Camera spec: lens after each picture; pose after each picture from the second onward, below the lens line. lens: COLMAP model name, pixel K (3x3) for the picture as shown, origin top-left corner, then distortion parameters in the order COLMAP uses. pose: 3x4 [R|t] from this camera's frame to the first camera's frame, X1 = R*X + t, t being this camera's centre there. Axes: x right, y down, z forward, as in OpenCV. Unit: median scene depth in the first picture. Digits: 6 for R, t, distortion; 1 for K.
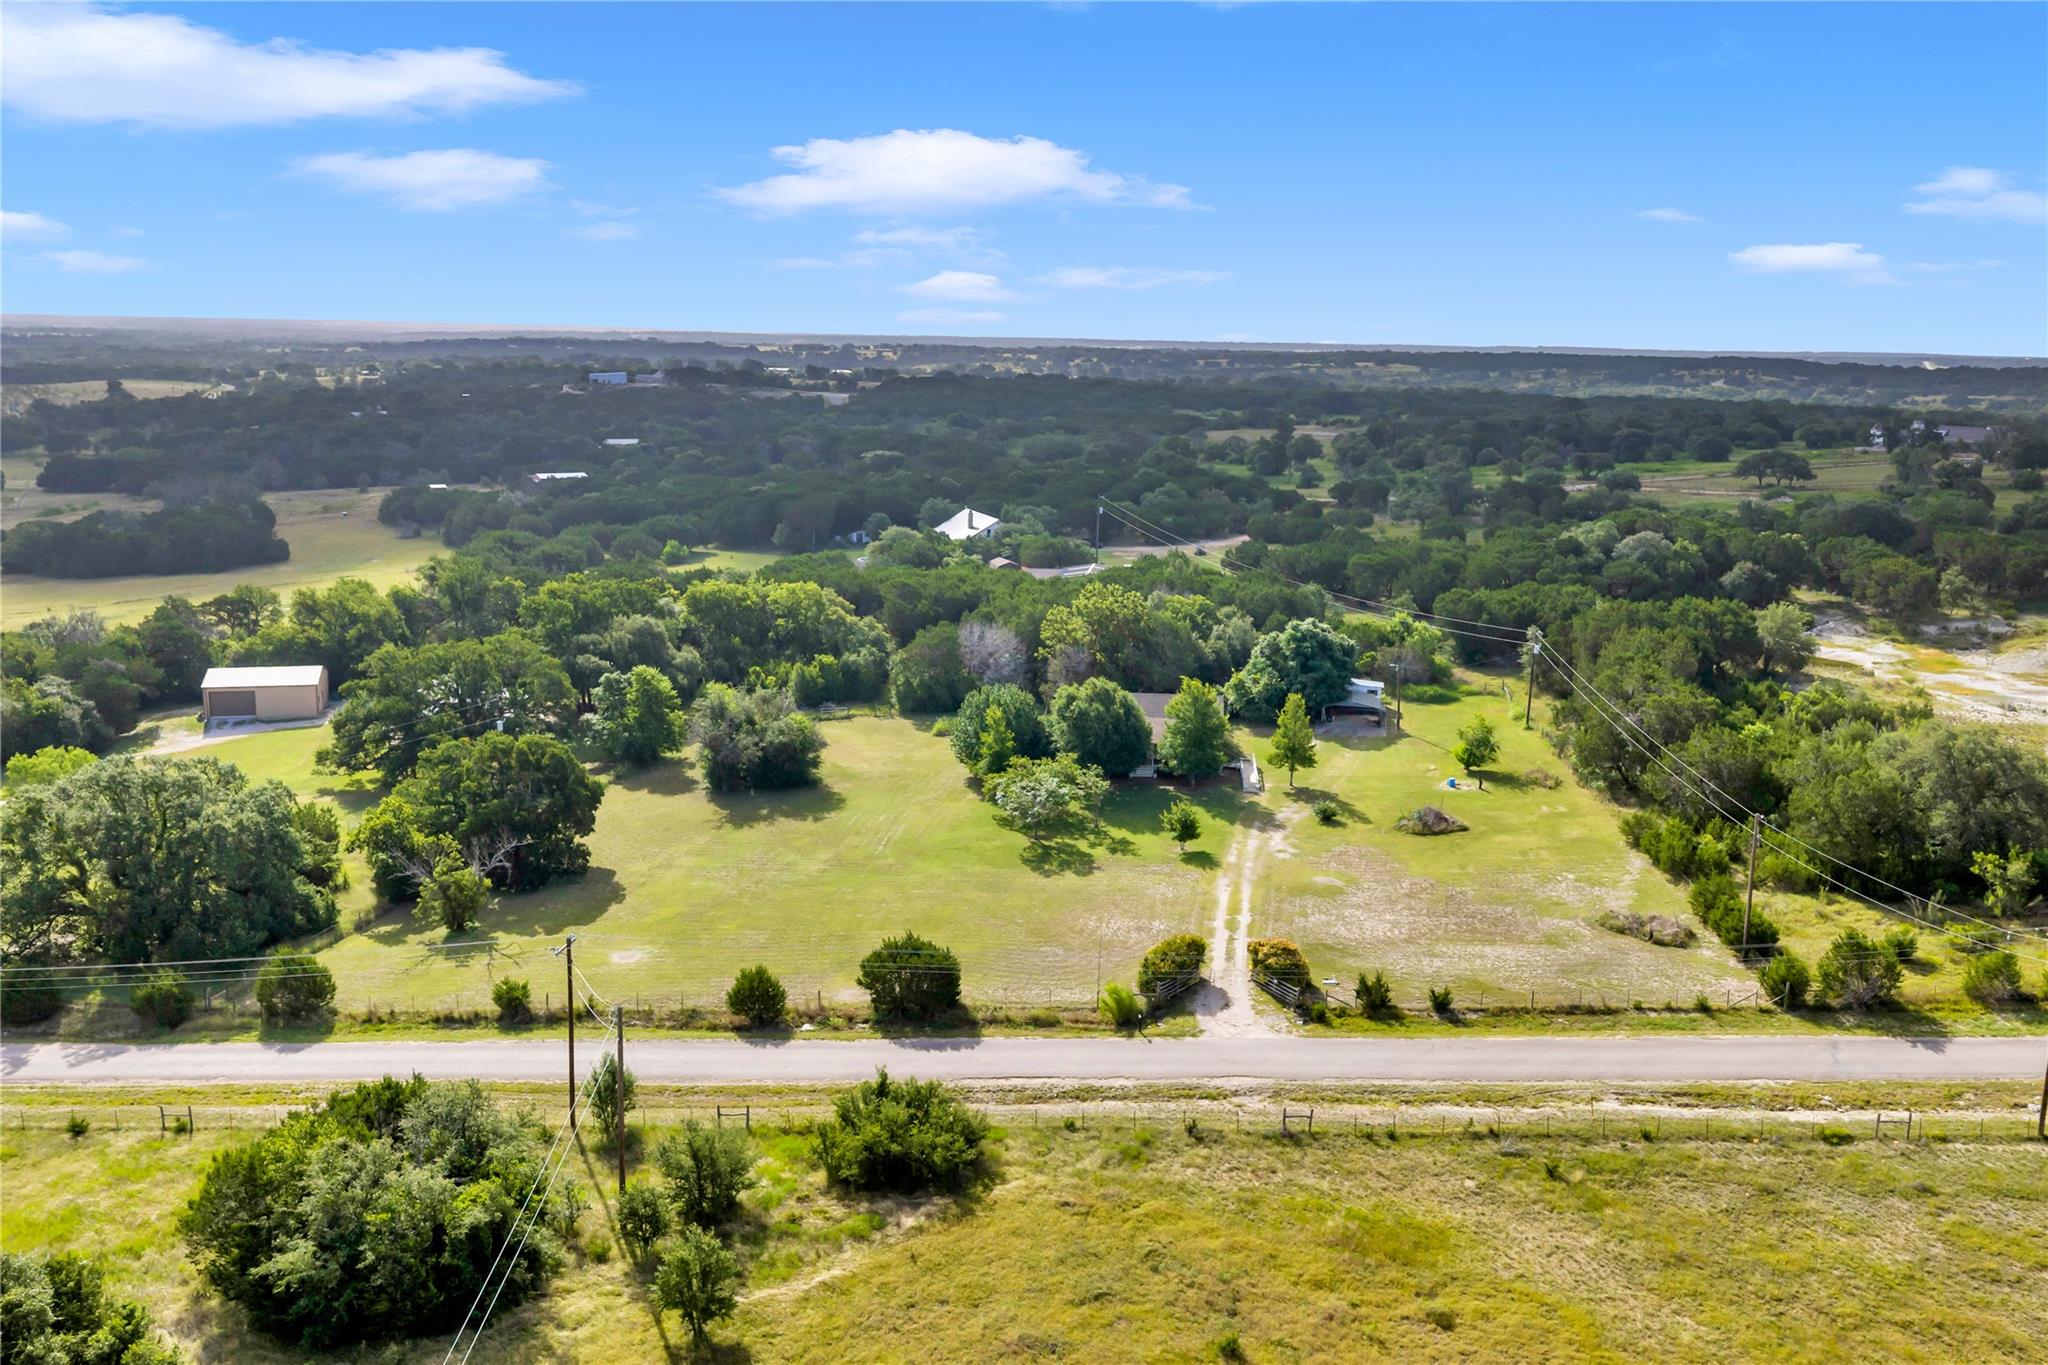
lens RADIAL K [[1753.1, 0, 1022.5], [0, 1753.1, 684.5], [0, 0, 1]] dist [0.008255, -0.014878]
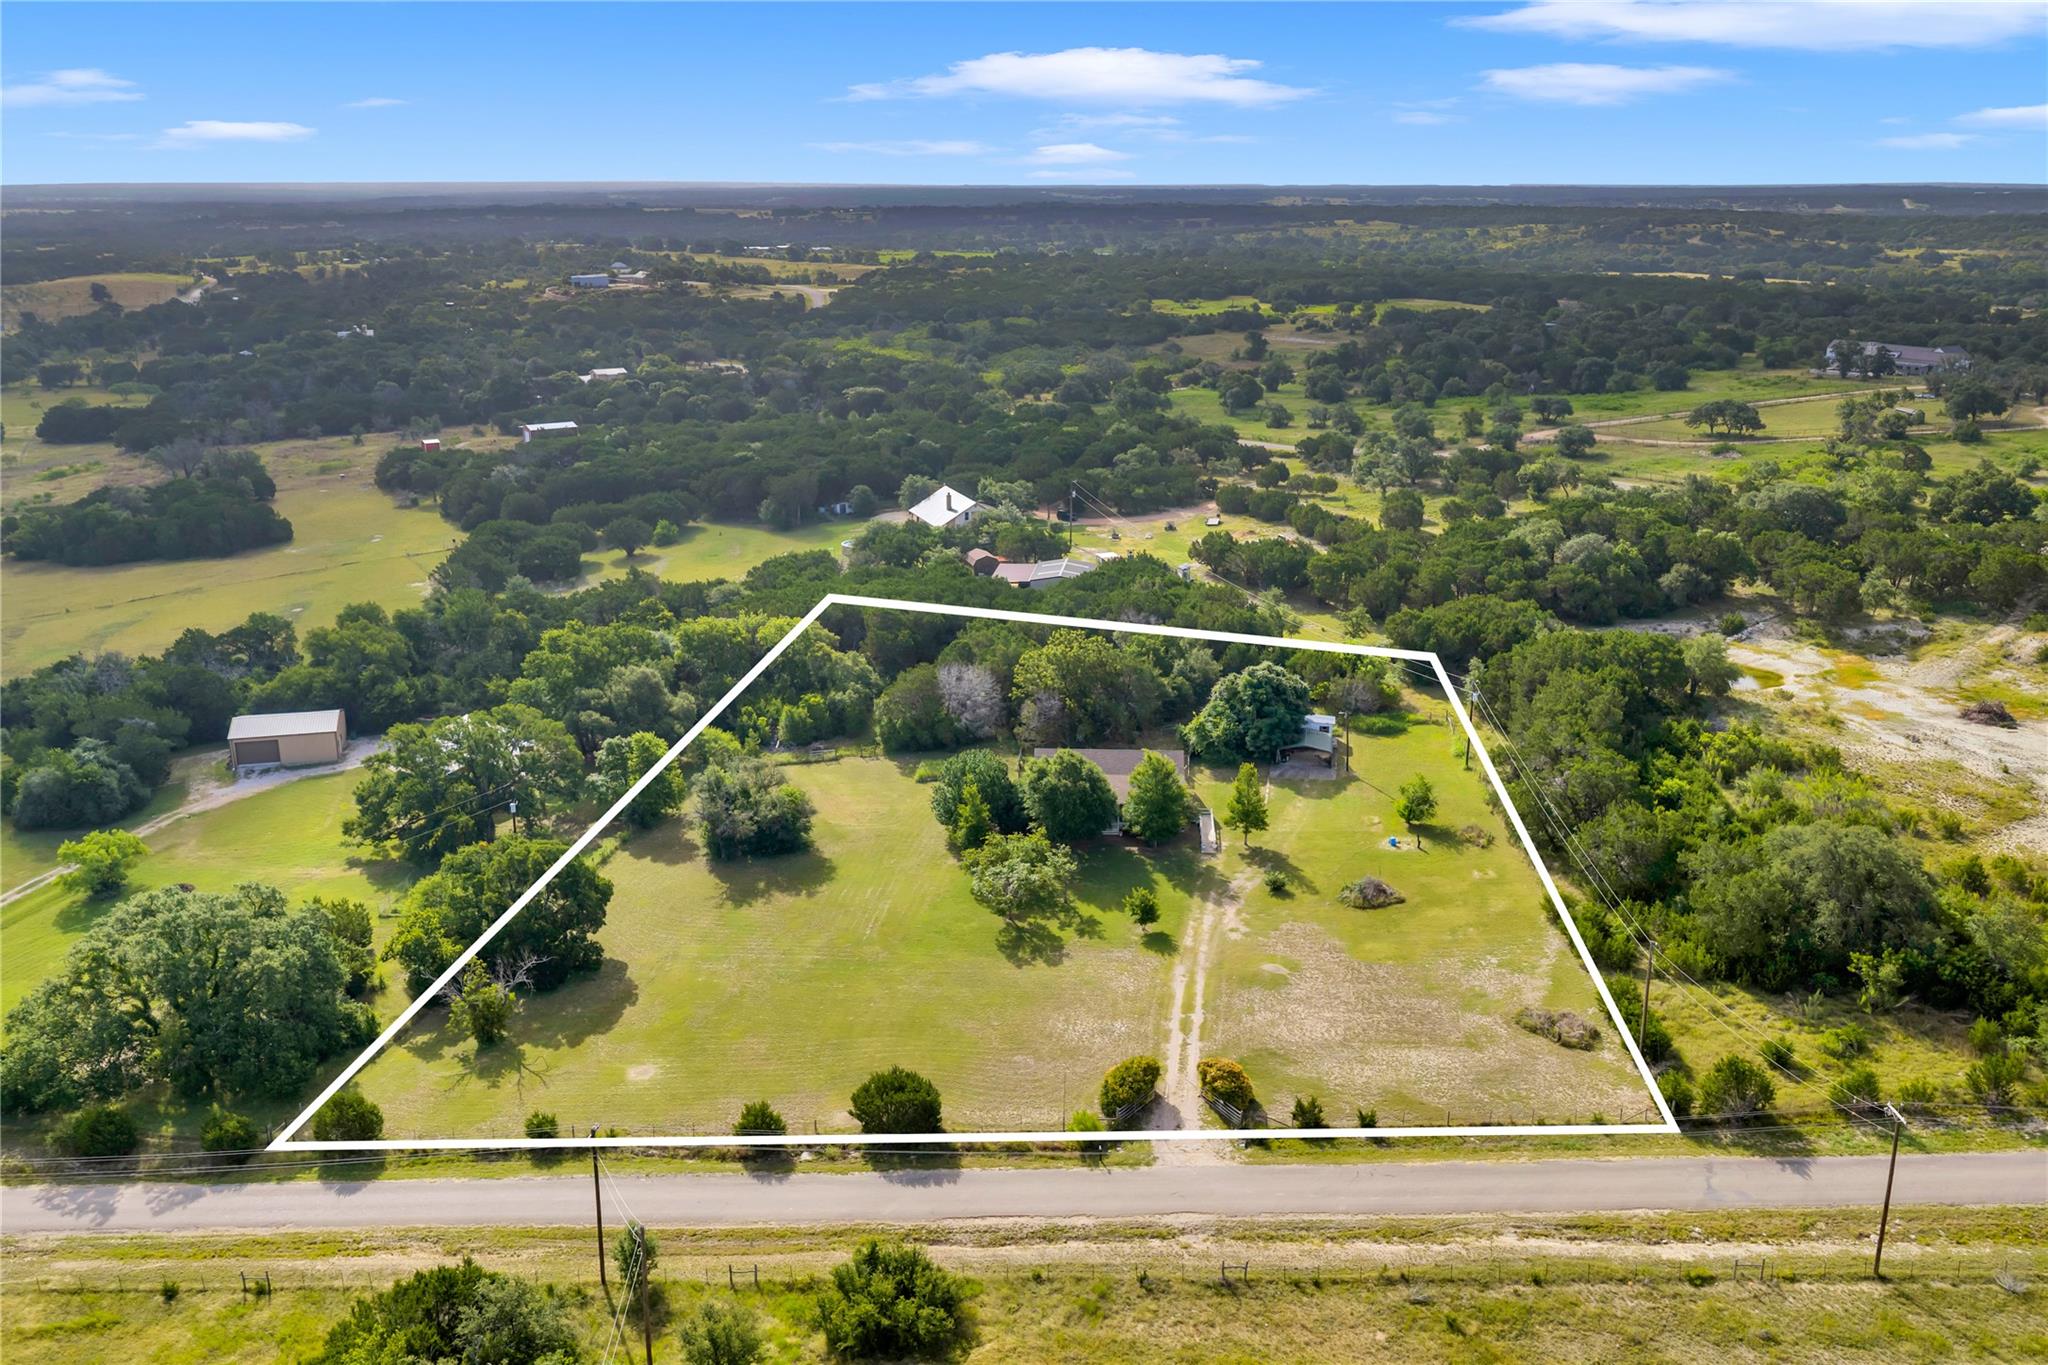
lens RADIAL K [[1726.6, 0, 1024.0], [0, 1726.6, 682.5], [0, 0, 1]] dist [0.009436, -0.018626]
pose [[0.999740, -0.022190, 0.005326, 0.015407], [0.021624, 0.995735, 0.089689, -0.173408], [-0.007293, -0.089551, 0.995956, -0.067082]]
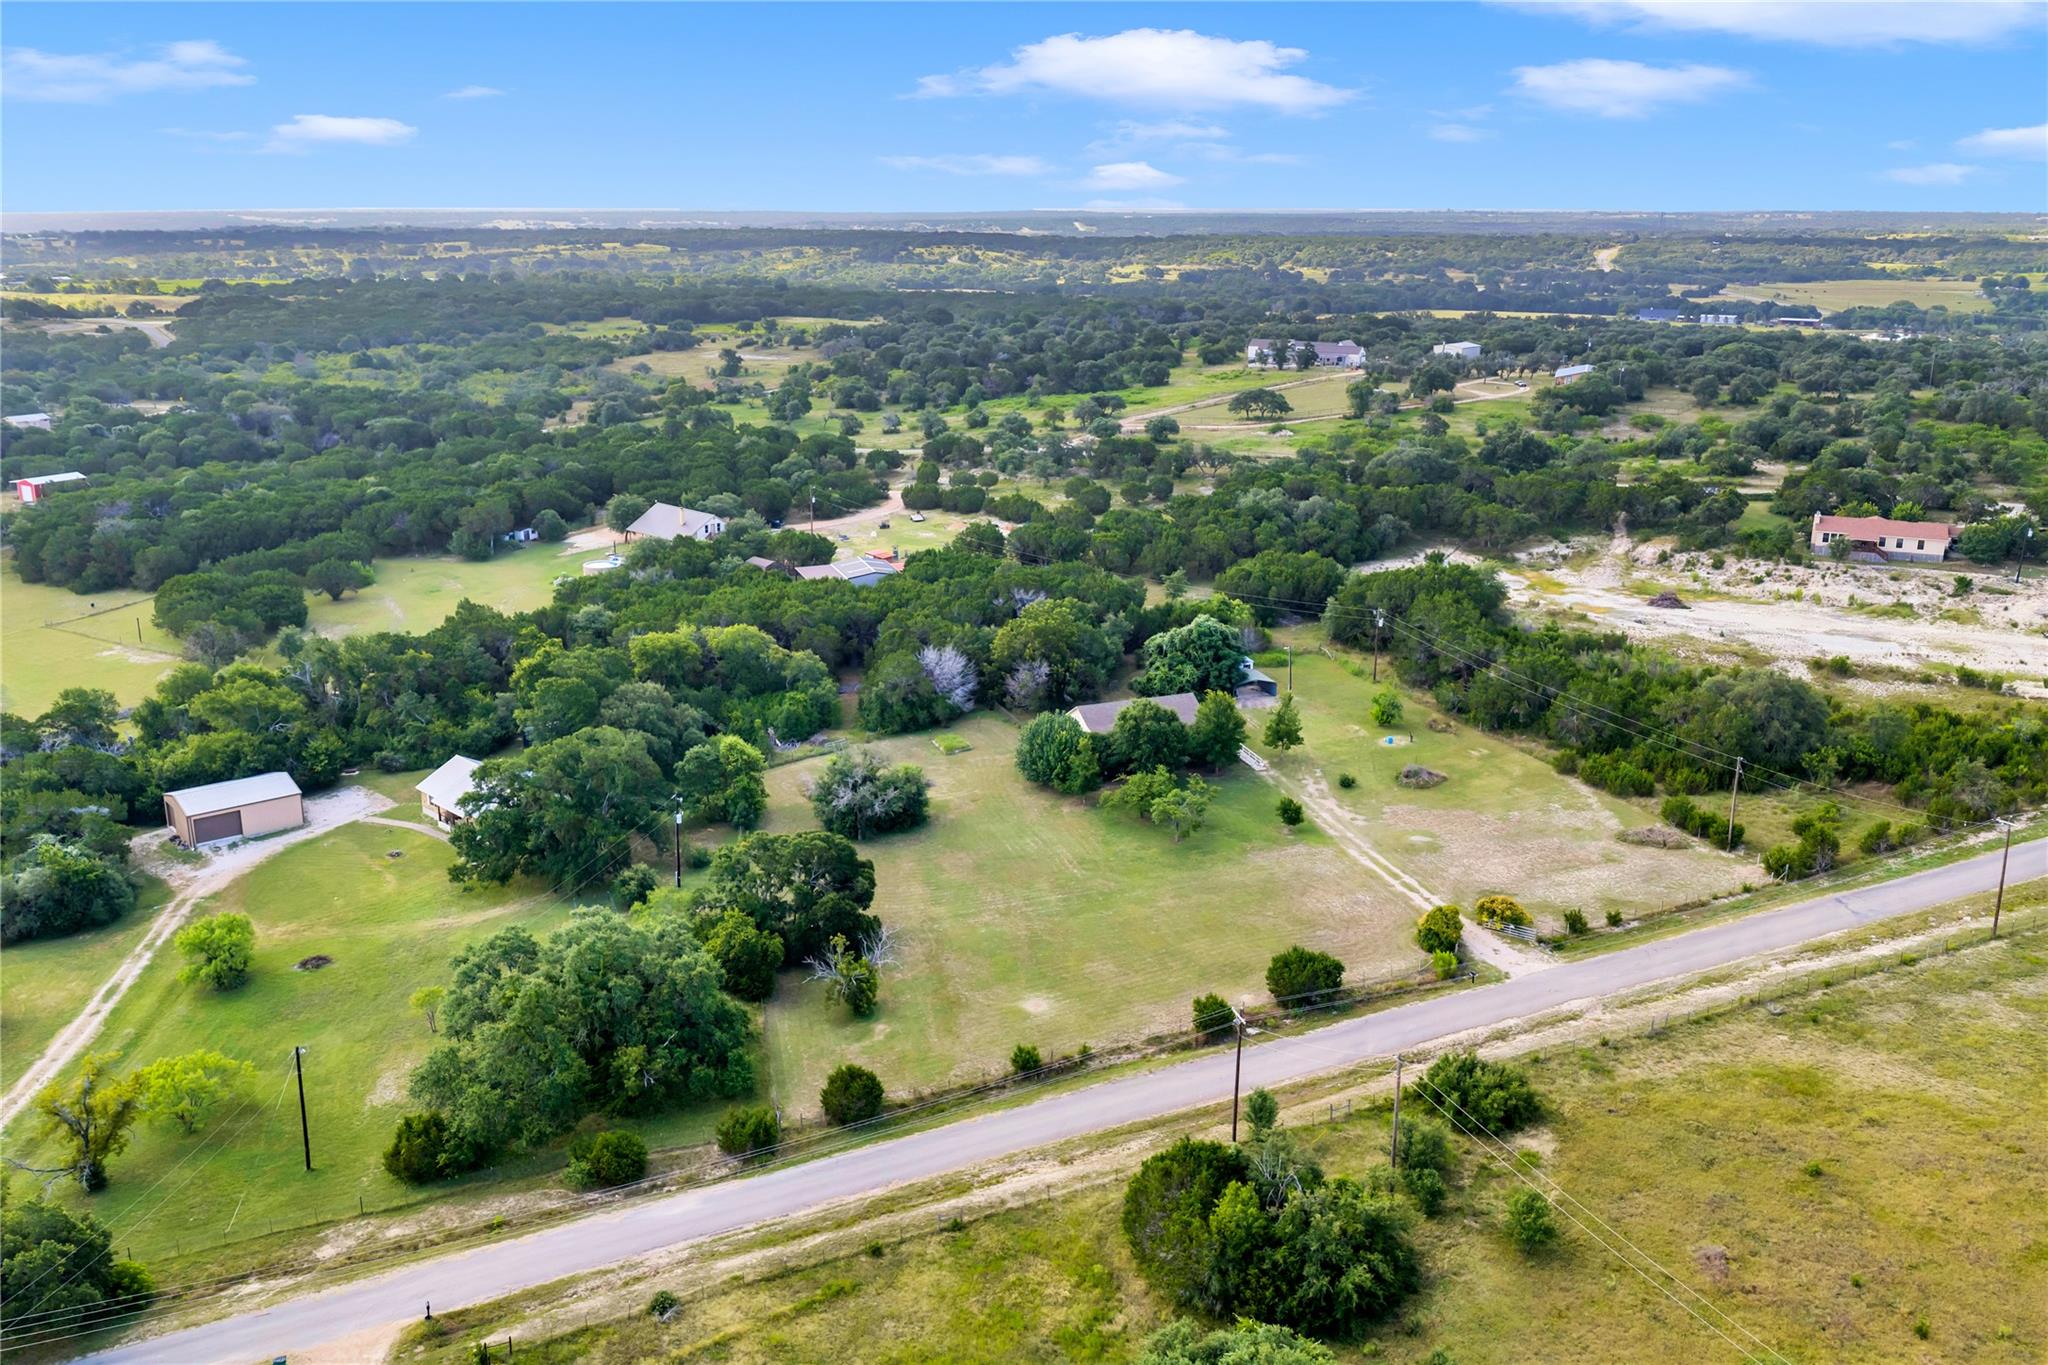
lens RADIAL K [[1726.6, 0, 1024.0], [0, 1726.6, 682.5], [0, 0, 1]] dist [0.009436, -0.018626]
pose [[0.893509, -0.135612, 0.428078, -0.676281], [0.100475, 0.989515, 0.103754, -0.182967], [-0.437660, -0.049694, 0.897766, -0.064425]]
